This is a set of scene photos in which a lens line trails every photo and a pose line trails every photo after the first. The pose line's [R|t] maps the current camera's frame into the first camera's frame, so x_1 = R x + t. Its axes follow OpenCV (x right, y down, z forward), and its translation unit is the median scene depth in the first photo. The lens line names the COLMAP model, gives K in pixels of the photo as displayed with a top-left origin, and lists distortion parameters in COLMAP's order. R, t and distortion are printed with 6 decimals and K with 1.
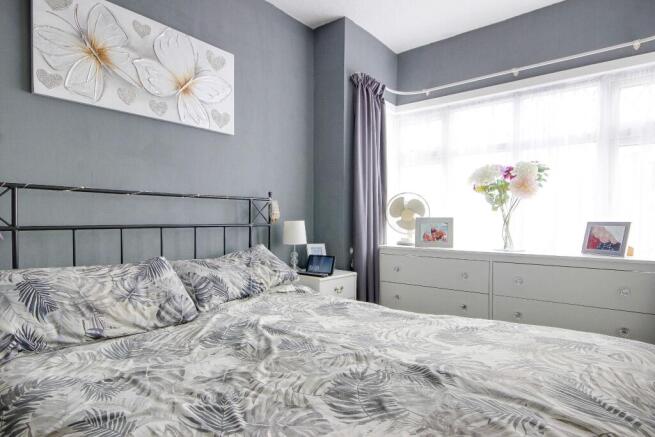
lens RADIAL K [[365.4, 0, 328.9], [0, 365.4, 222.0], [0, 0, 1]] dist [0.008168, 0.000892]
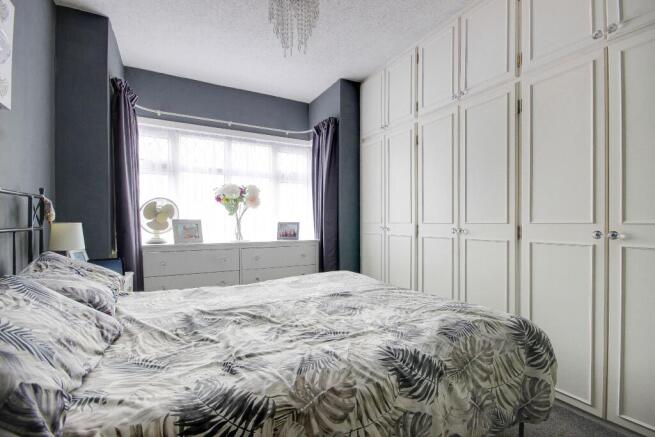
lens RADIAL K [[308.7, 0, 328.8], [0, 308.7, 219.5], [0, 0, 1]] dist [-0.007590, -0.000227]
pose [[0.389059, 0.002072, 0.921210, -0.548526], [0.005494, 0.999974, -0.004570, -0.005785], [-0.921196, 0.006839, 0.389038, 0.140798]]
